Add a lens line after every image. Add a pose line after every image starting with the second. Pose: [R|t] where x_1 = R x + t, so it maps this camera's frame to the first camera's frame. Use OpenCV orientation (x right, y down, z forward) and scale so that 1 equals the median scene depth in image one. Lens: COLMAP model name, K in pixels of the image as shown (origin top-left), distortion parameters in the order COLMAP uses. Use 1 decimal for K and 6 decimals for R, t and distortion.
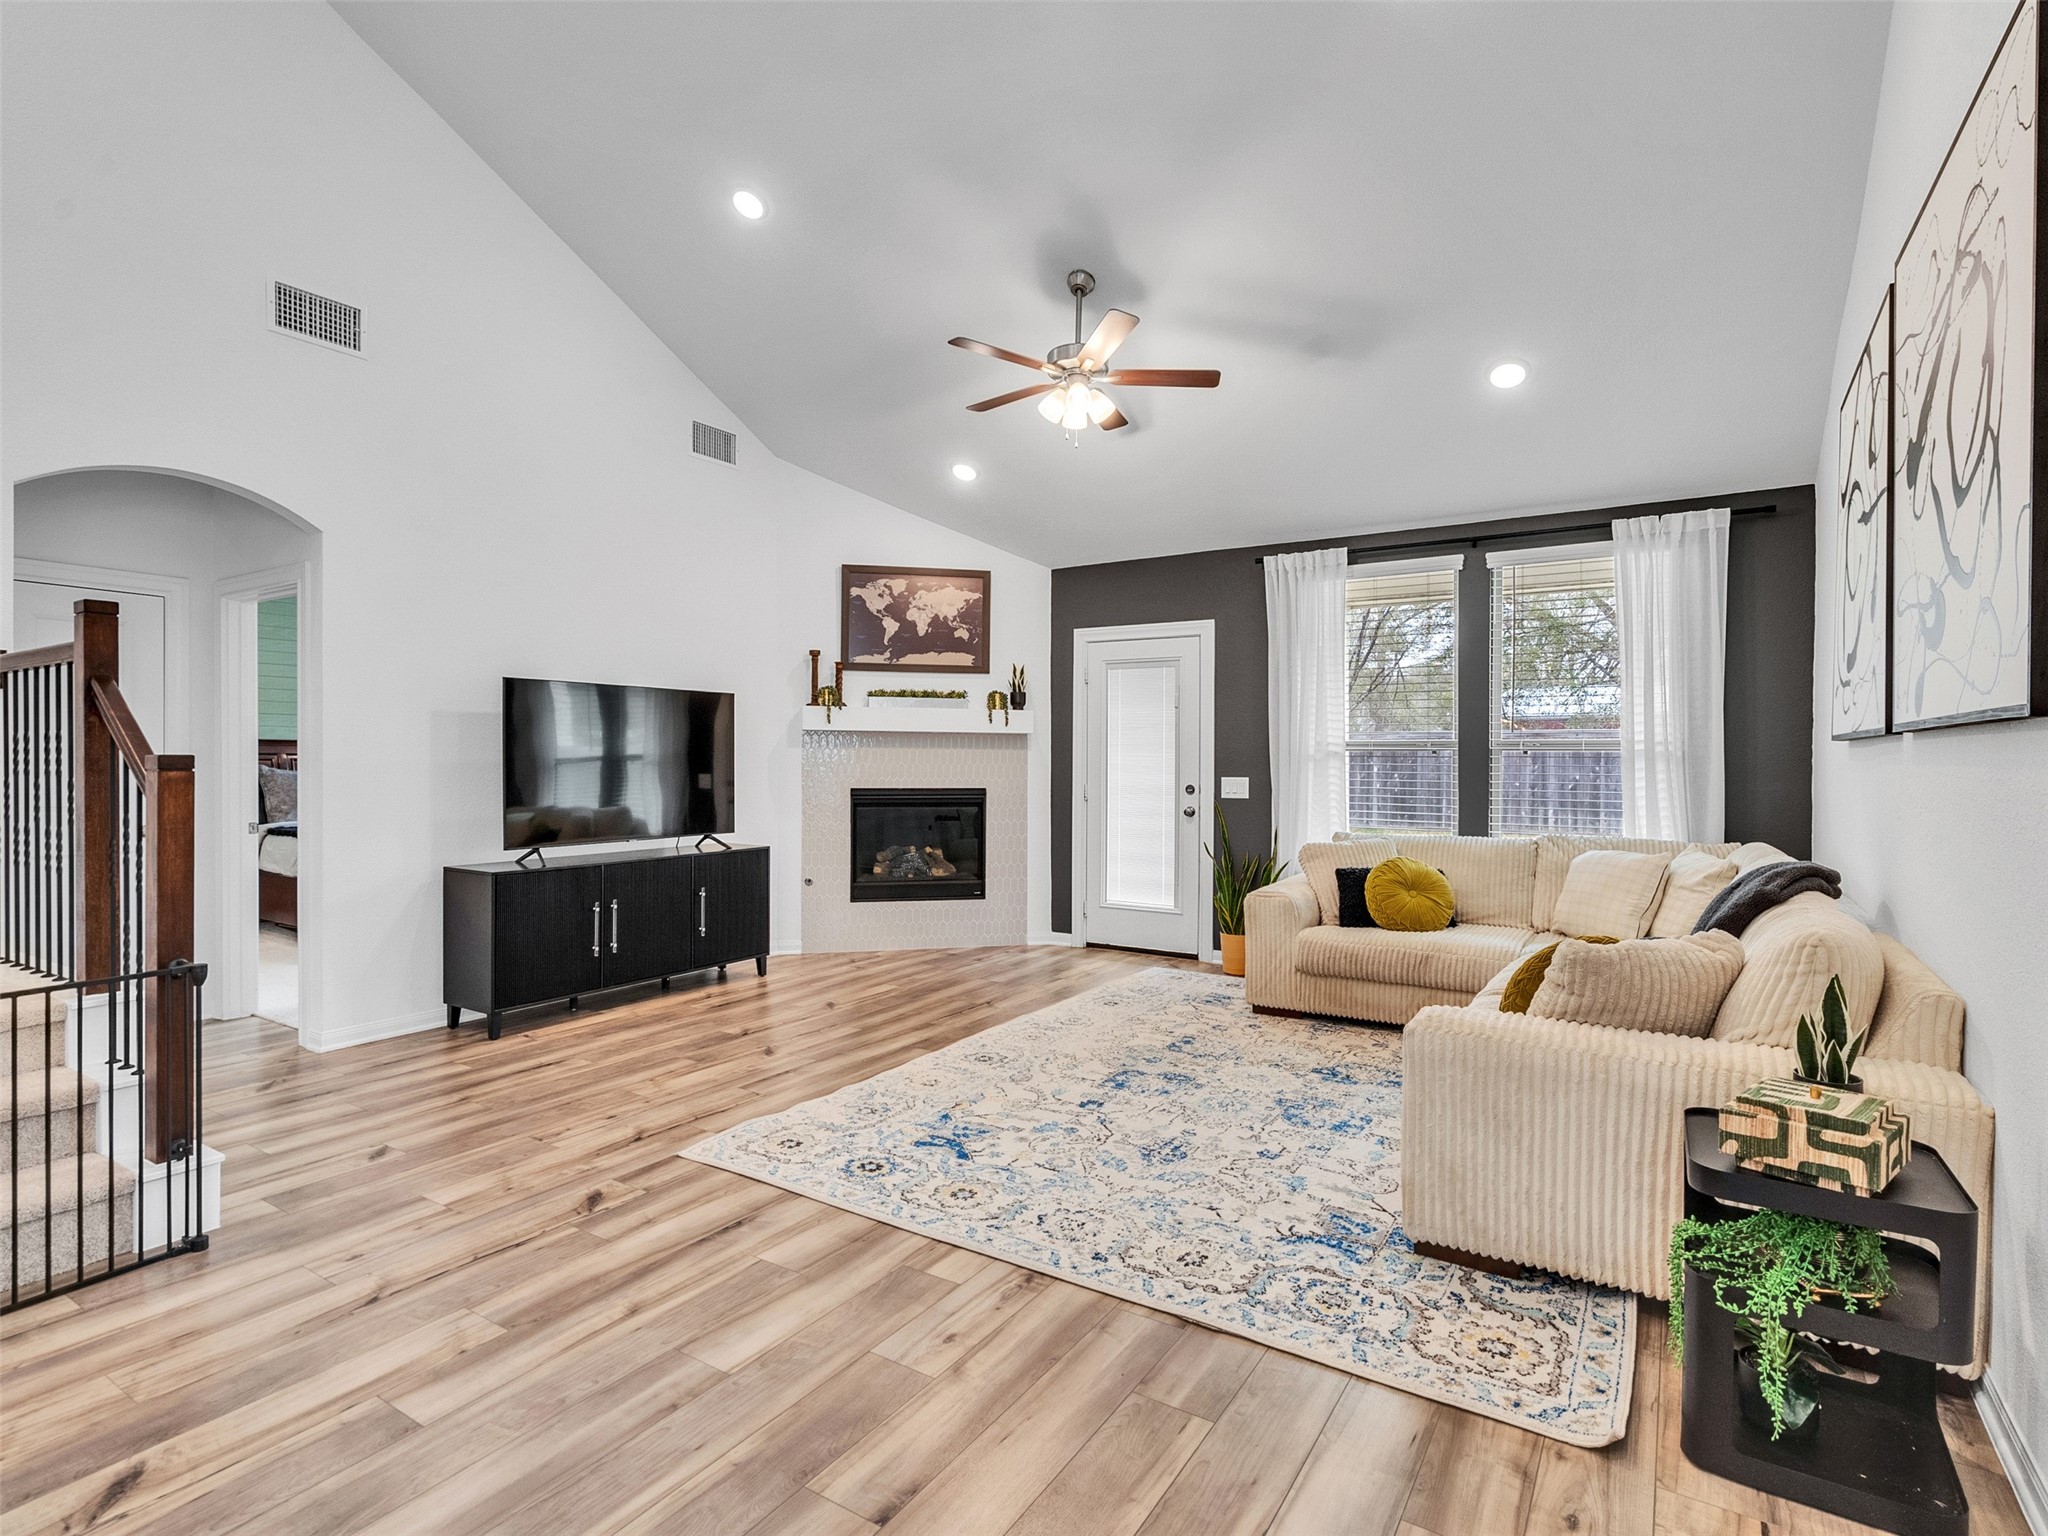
lens RADIAL K [[1047.0, 0, 1007.3], [0, 1047.0, 763.2], [0, 0, 1]] dist [-0.008841, 0.000792]
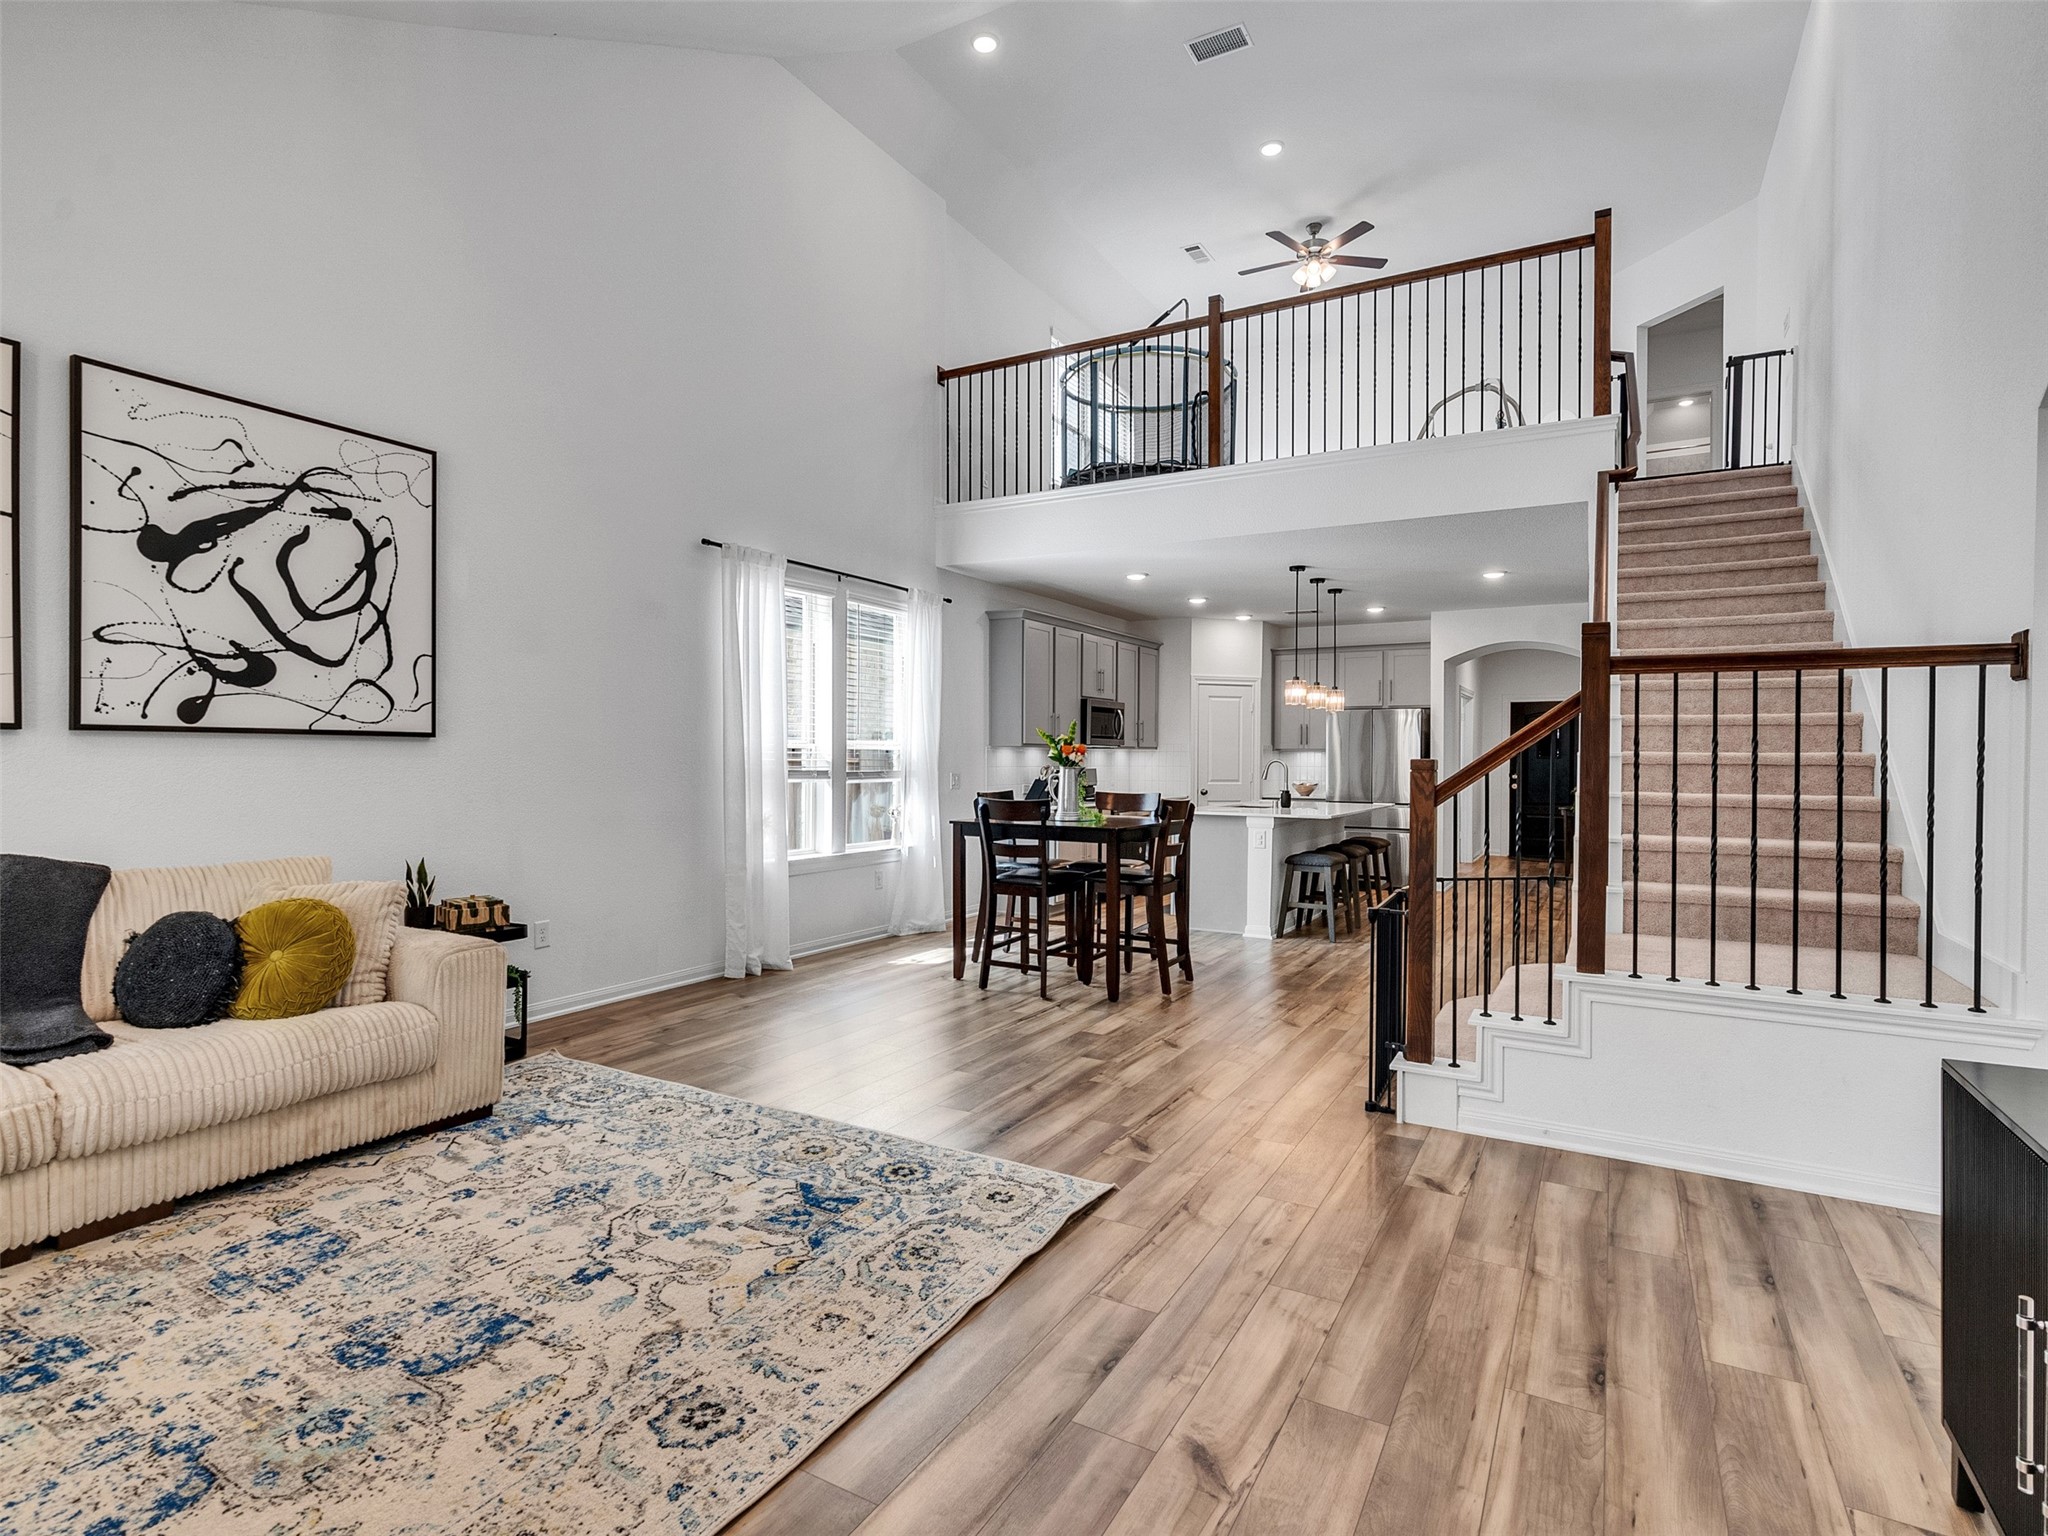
lens RADIAL K [[1044.2, 0, 1004.9], [0, 1044.2, 768.4], [0, 0, 1]] dist [-0.005077, 0.001774]
pose [[-0.998841, -0.008674, -0.047347, -0.116127], [-0.009392, 0.999844, 0.014951, -0.006720], [0.047210, 0.015379, -0.998767, 1.305700]]
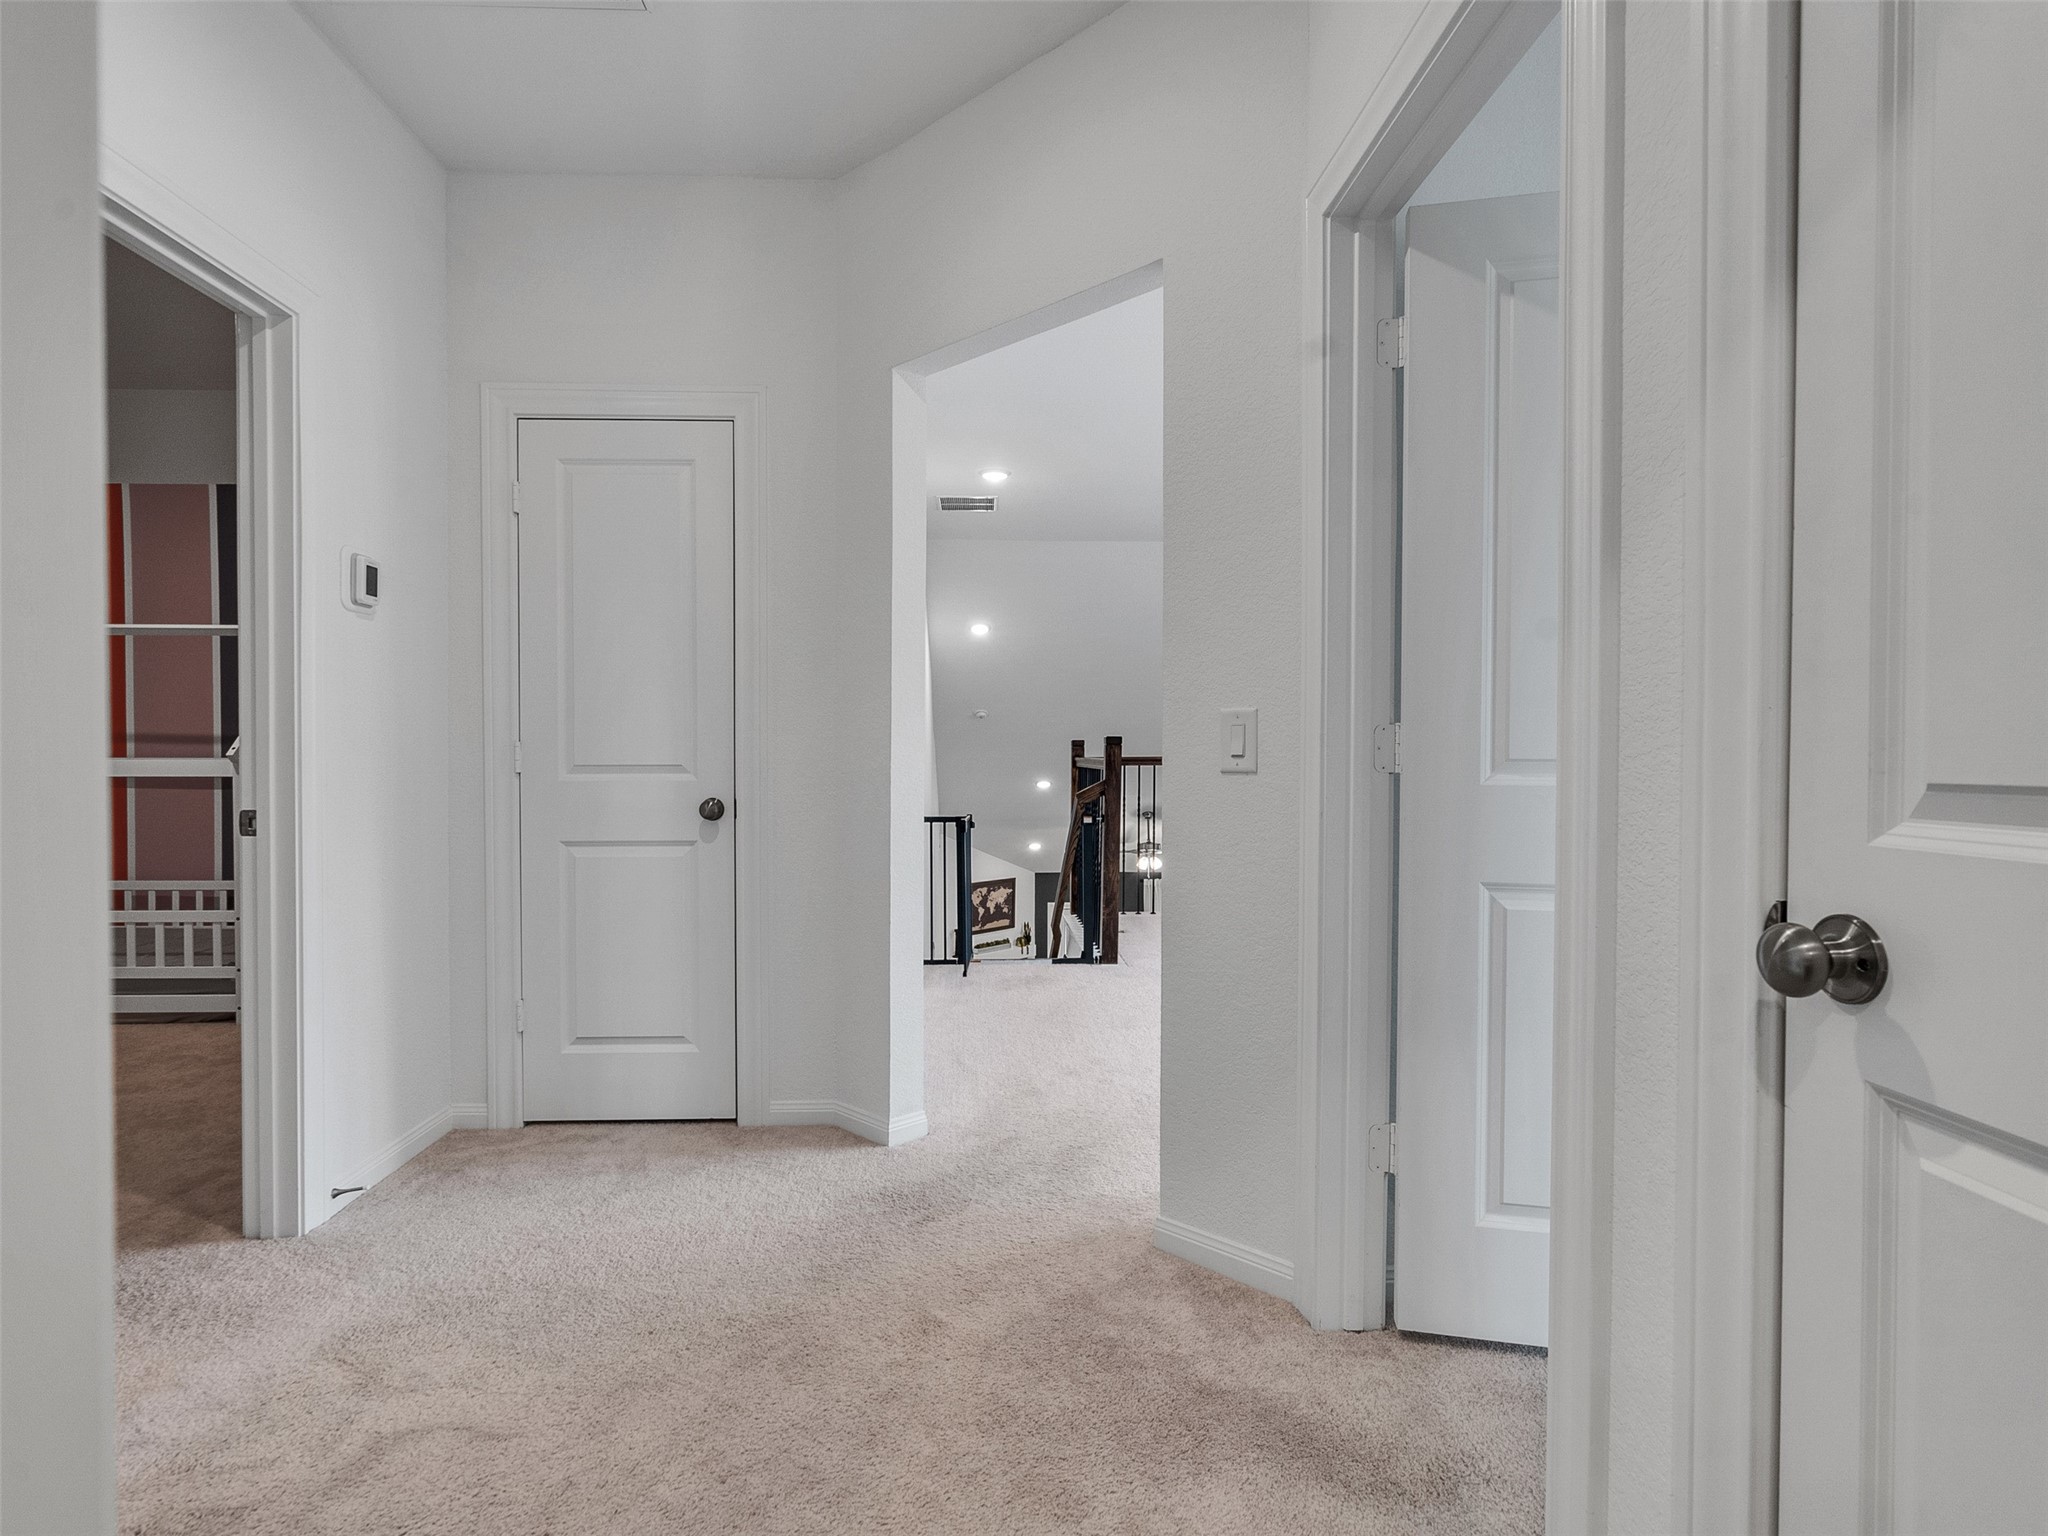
lens RADIAL K [[1044.2, 0, 1004.9], [0, 1044.2, 768.4], [0, 0, 1]] dist [-0.005077, 0.001774]
pose [[0.813008, -0.011117, 0.582147, -1.754673], [0.005246, 0.999917, 0.011768, -0.606416], [-0.582229, -0.006514, 0.812999, -0.932947]]
